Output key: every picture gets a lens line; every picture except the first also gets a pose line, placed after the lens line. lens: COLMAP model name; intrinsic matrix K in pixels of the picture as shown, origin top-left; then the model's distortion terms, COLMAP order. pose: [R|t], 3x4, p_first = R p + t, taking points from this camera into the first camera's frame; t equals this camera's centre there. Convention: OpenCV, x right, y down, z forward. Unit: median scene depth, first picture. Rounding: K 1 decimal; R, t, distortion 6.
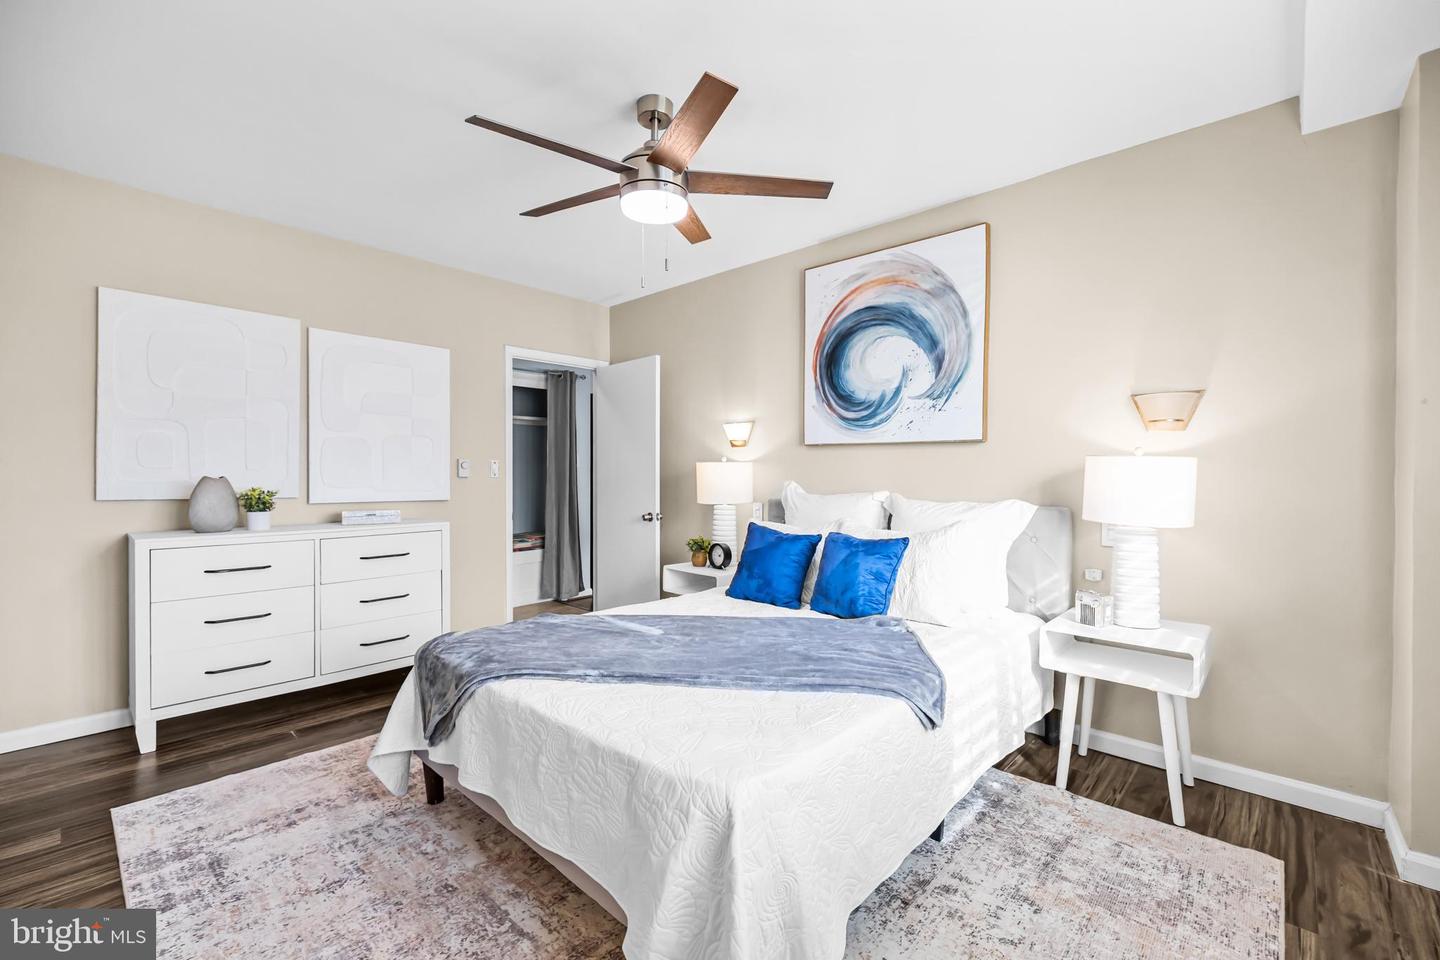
lens RADIAL K [[619.8, 0, 720.0], [0, 619.8, 480.0], [0, 0, 1]] dist [-0.000572, 0.000093]
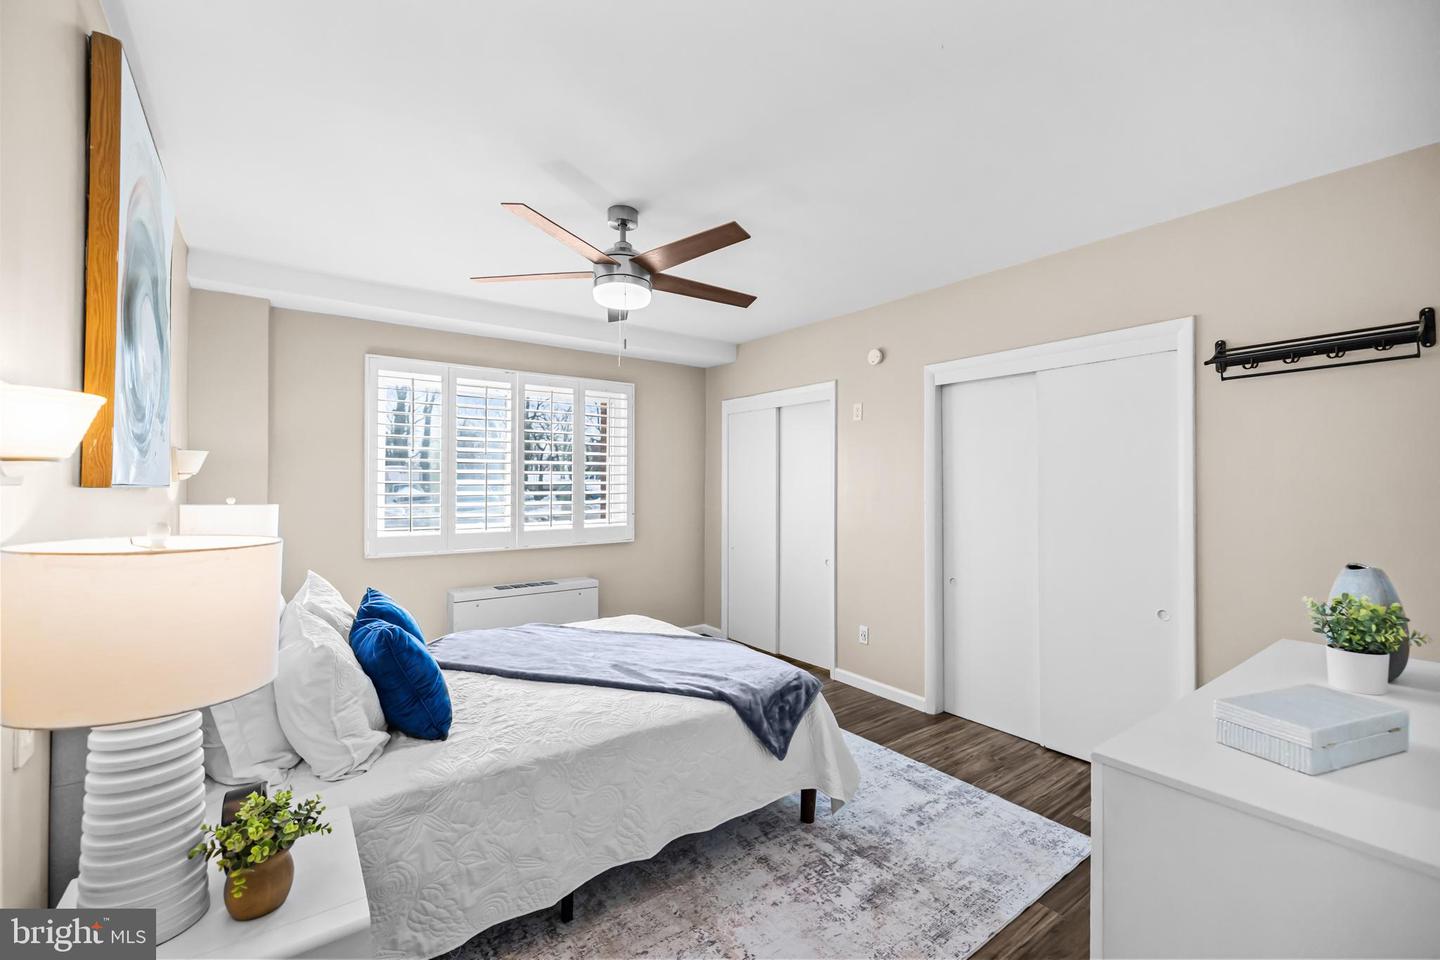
lens RADIAL K [[597.0, 0, 720.0], [0, 597.0, 480.0], [0, 0, 1]] dist [-0.000986, -0.000063]
pose [[-0.984118, -0.004789, 0.177450, -0.342716], [-0.004240, 0.999985, 0.003477, -0.070758], [-0.177464, 0.002669, -0.984124, 1.454274]]
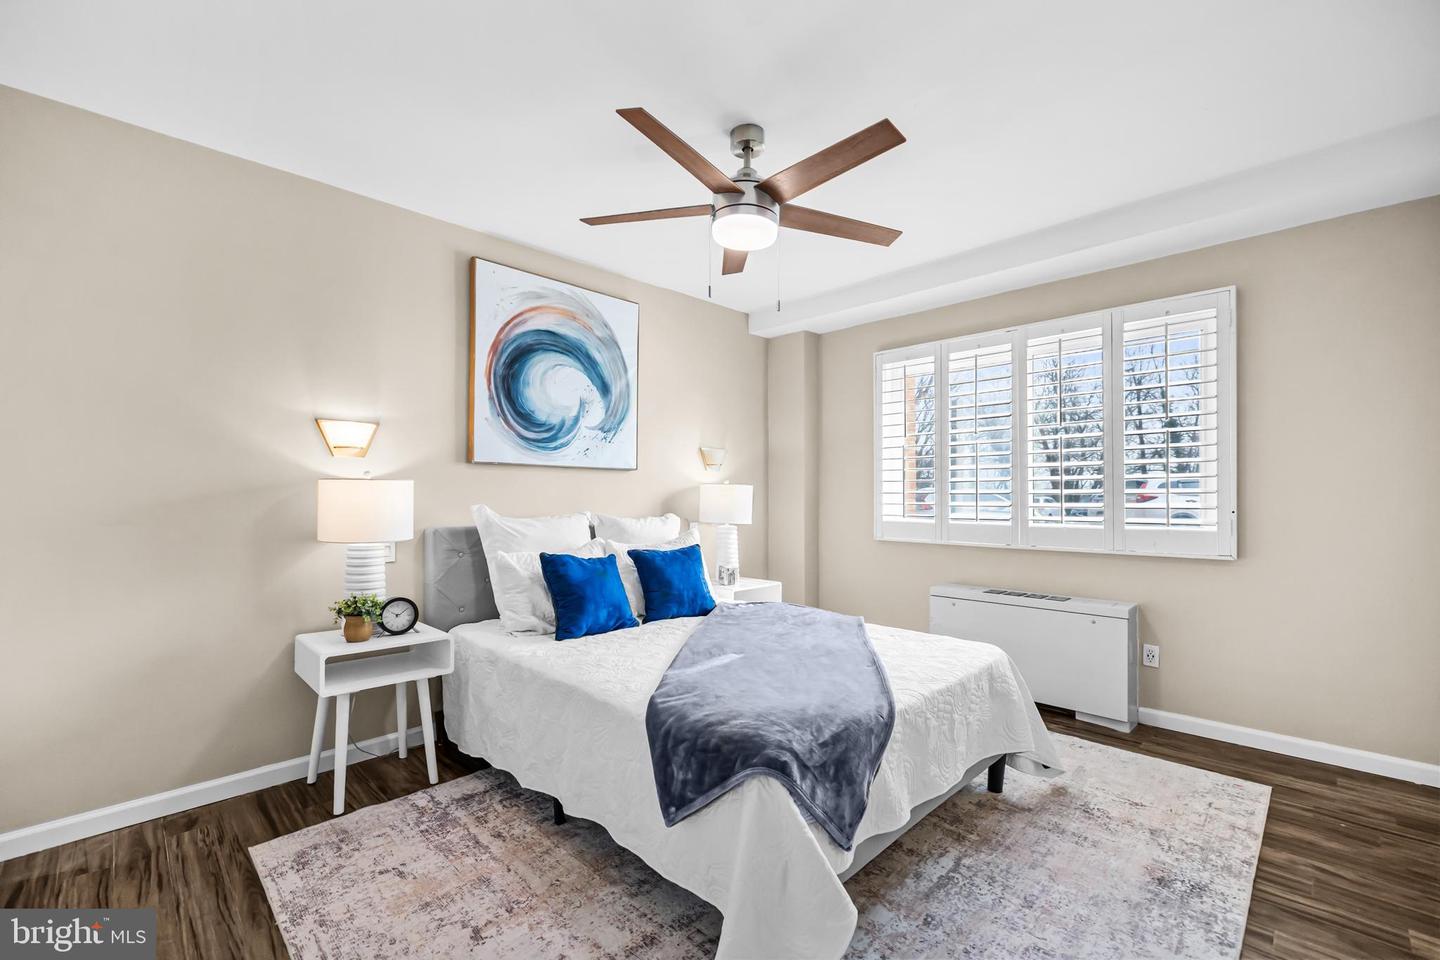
lens RADIAL K [[612.7, 0, 722.4], [0, 612.7, 496.1], [0, 0, 1]] dist [-0.000880, 0.000023]
pose [[0.024599, -0.006797, 0.999674, -0.776558], [0.008647, 0.999941, 0.006587, -0.013878], [-0.999660, 0.008482, 0.024657, 0.712909]]
